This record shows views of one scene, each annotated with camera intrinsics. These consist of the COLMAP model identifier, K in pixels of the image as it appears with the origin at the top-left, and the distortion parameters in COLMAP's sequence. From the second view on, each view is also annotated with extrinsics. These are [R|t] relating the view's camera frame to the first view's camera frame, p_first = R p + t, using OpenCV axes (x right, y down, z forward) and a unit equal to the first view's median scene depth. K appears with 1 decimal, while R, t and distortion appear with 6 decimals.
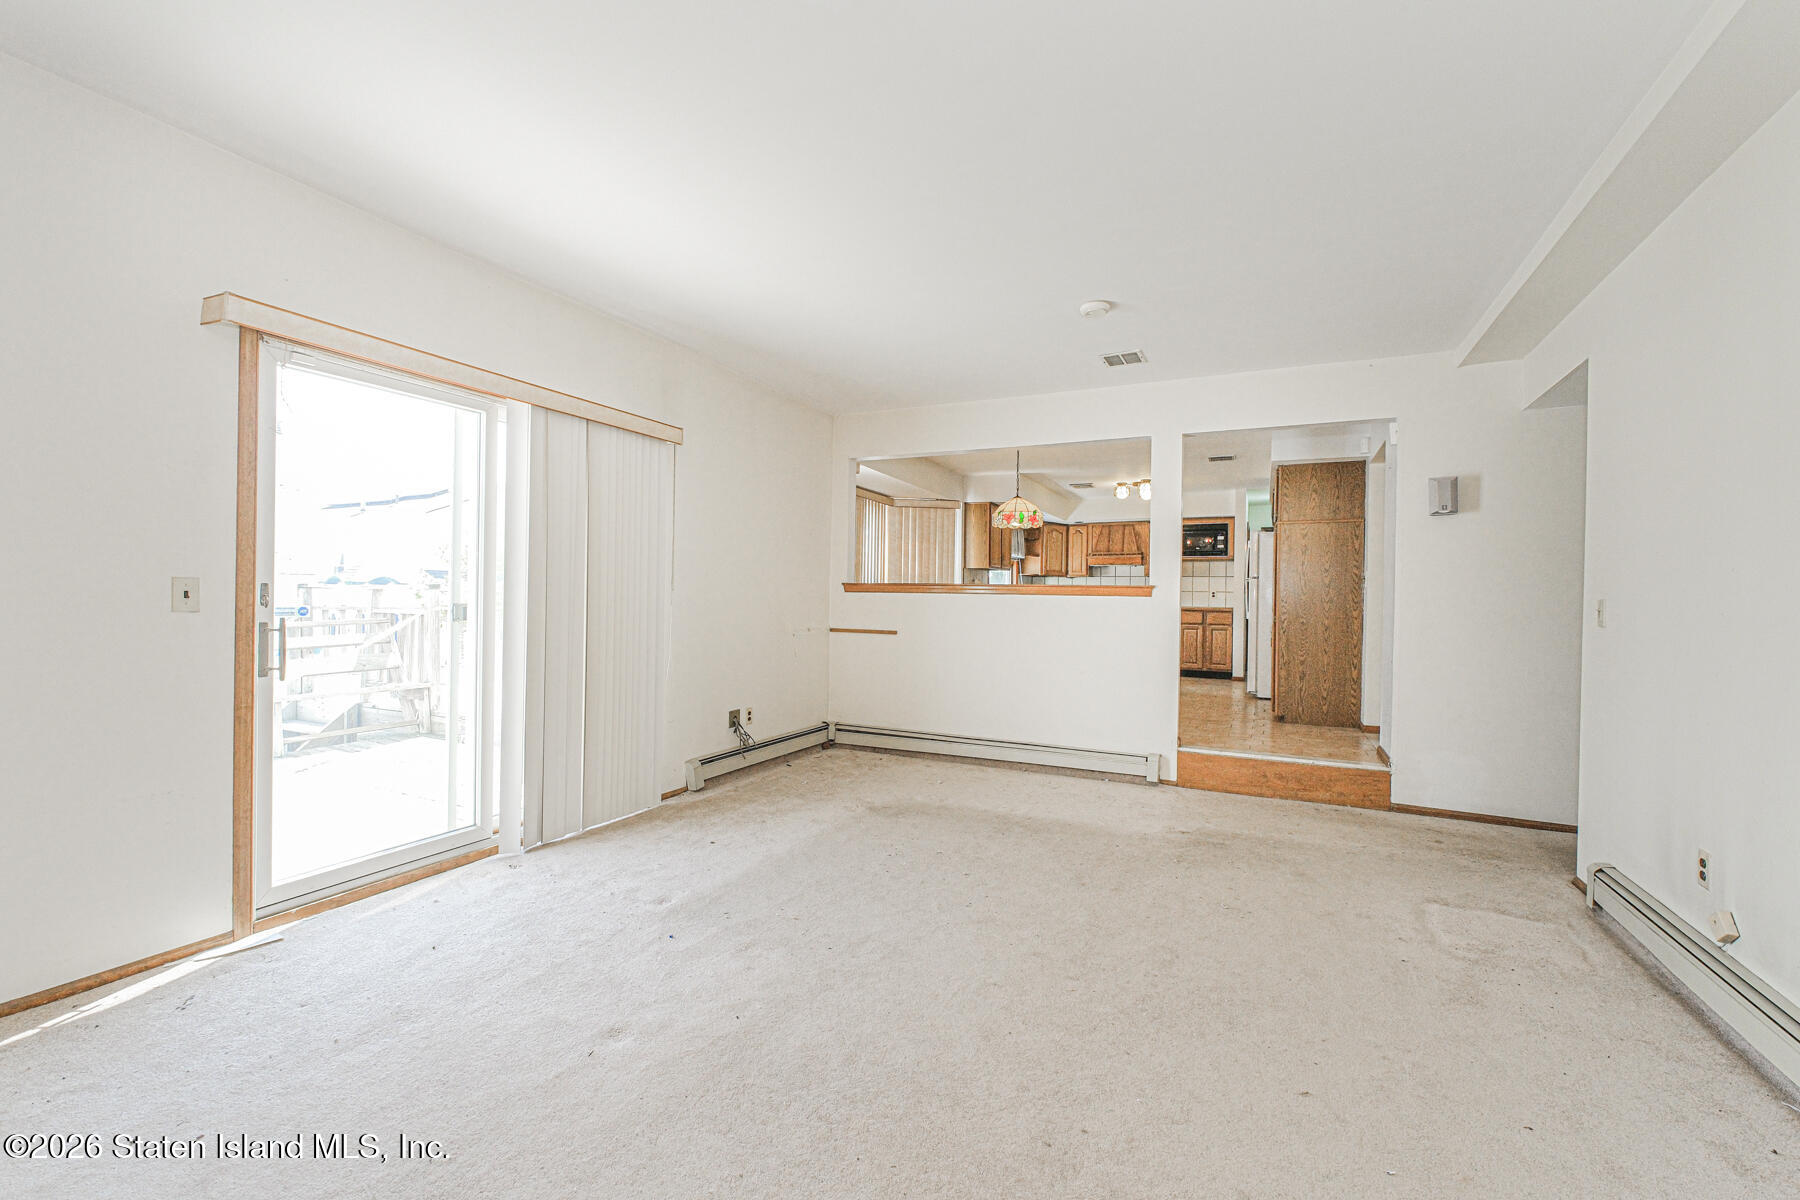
lens RADIAL K [[753.6, 0, 903.7], [0, 753.6, 597.6], [0, 0, 1]] dist [-0.001287, -0.000569]
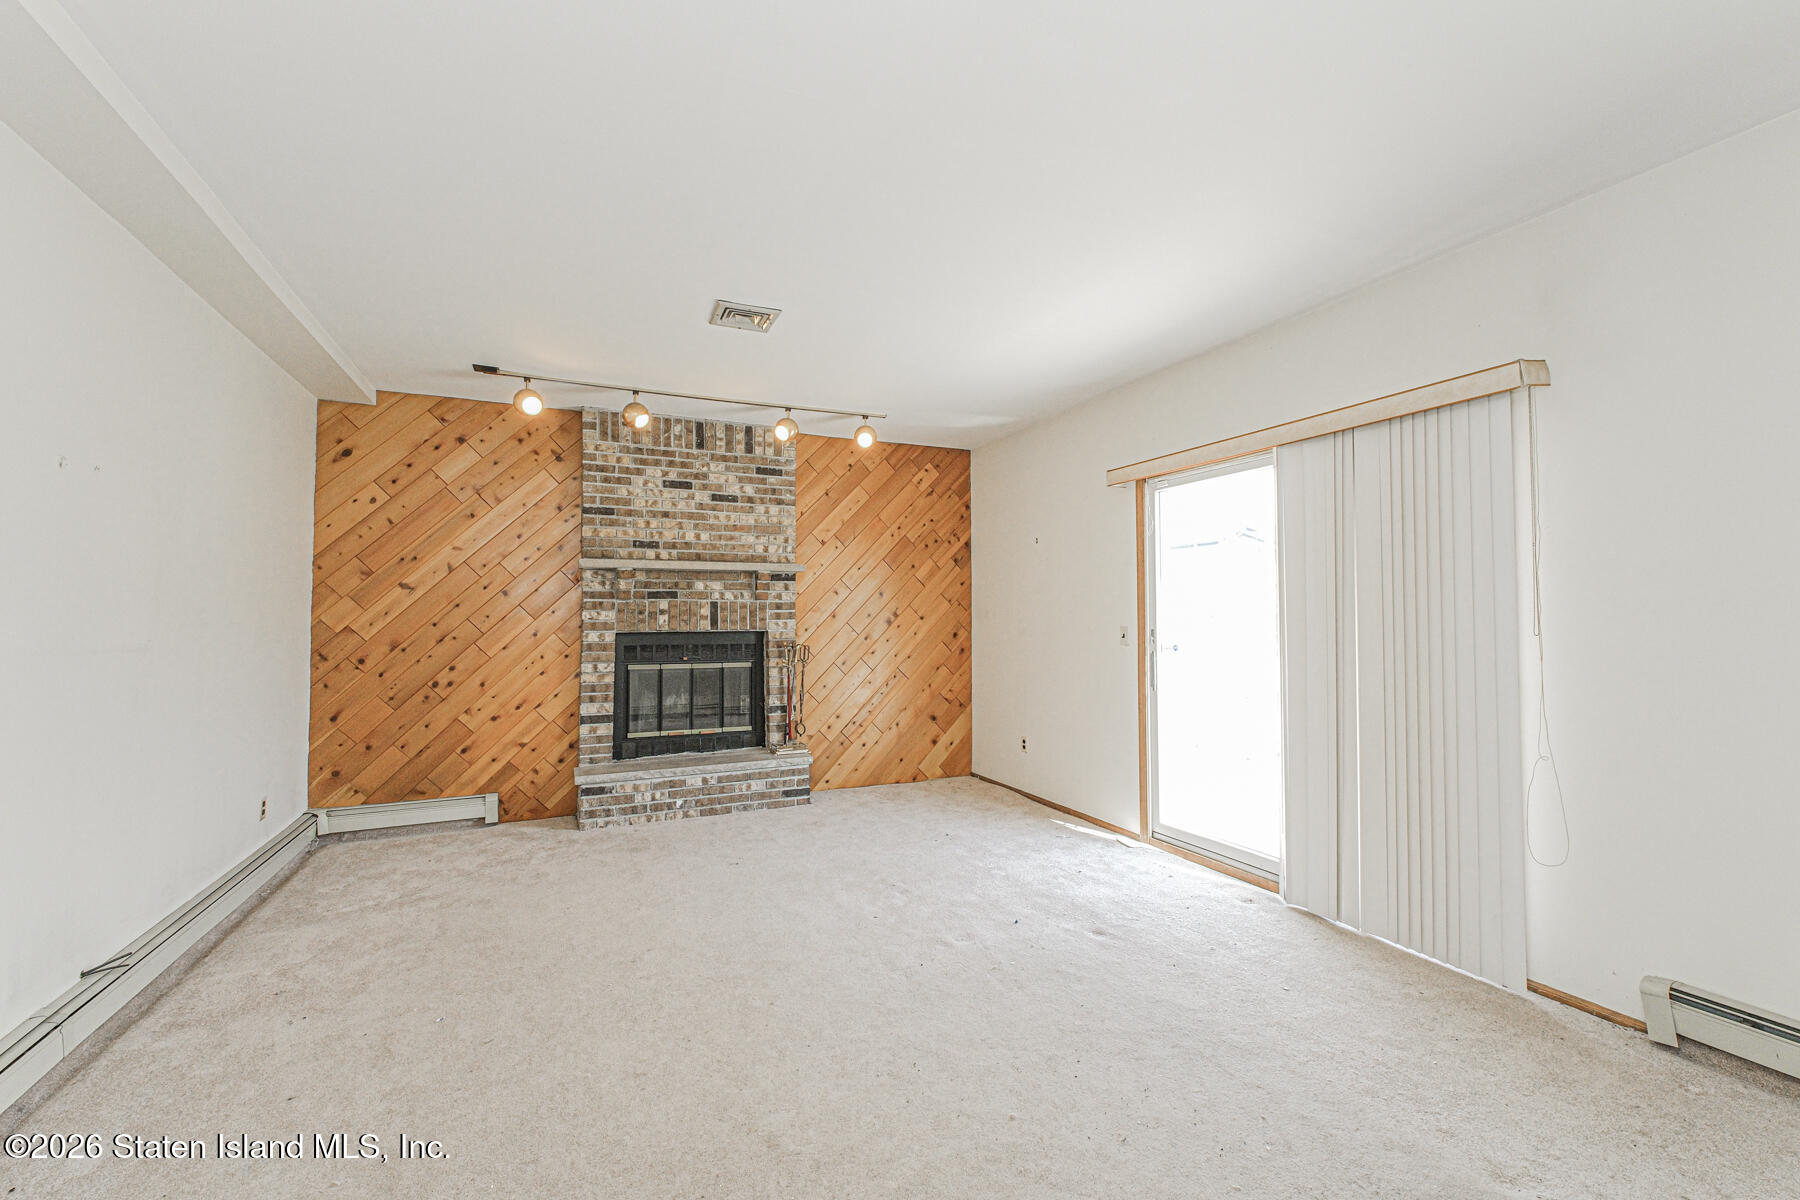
lens RADIAL K [[753.6, 0, 903.7], [0, 753.6, 597.6], [0, 0, 1]] dist [-0.001287, -0.000569]
pose [[-0.644296, -0.030692, -0.764160, 1.746898], [-0.002857, 0.999284, -0.037727, -0.062090], [0.764771, -0.022124, -0.643923, 3.862082]]
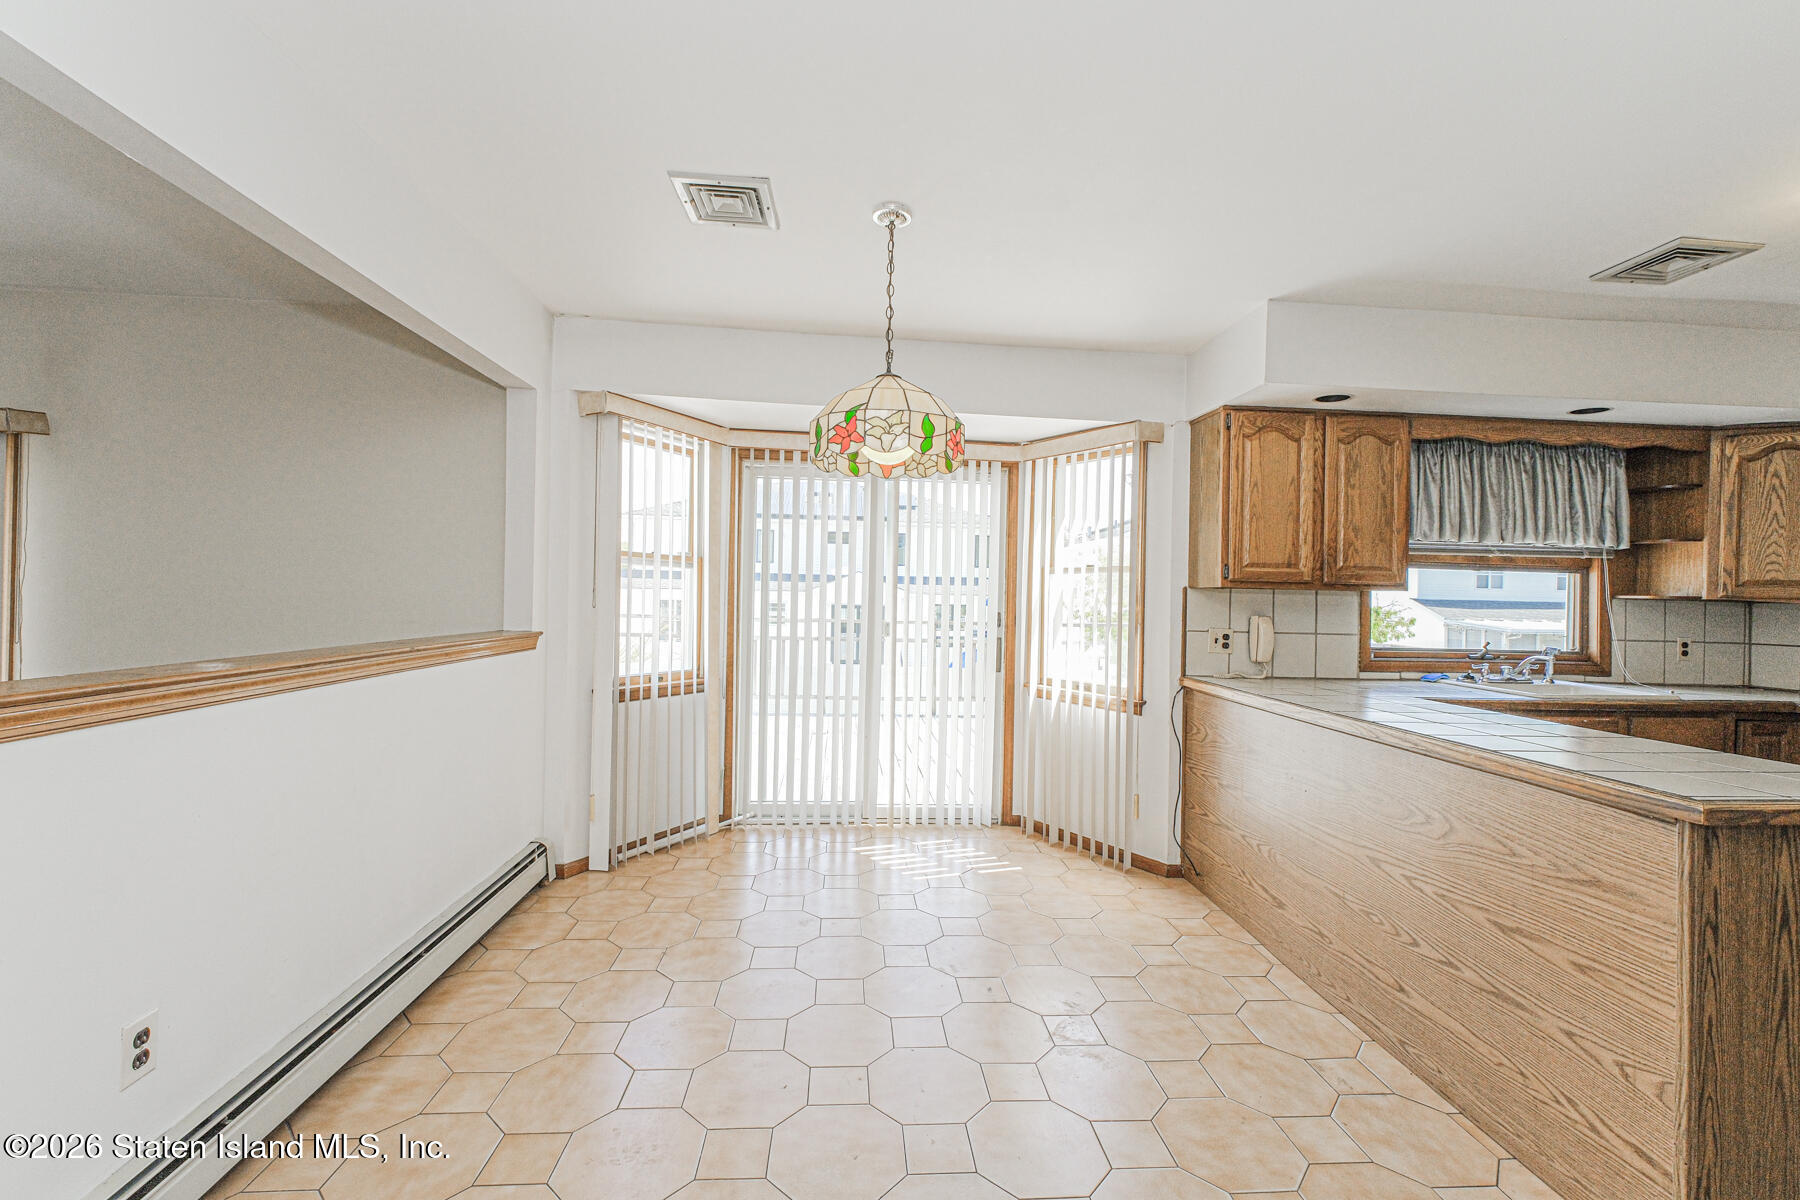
lens RADIAL K [[753.6, 0, 903.7], [0, 753.6, 597.6], [0, 0, 1]] dist [-0.001287, -0.000569]
pose [[0.497486, -0.000917, -0.867472, 0.285406], [-0.016755, 0.999803, -0.010665, -0.021575], [0.867310, 0.019840, 0.497372, 0.552506]]
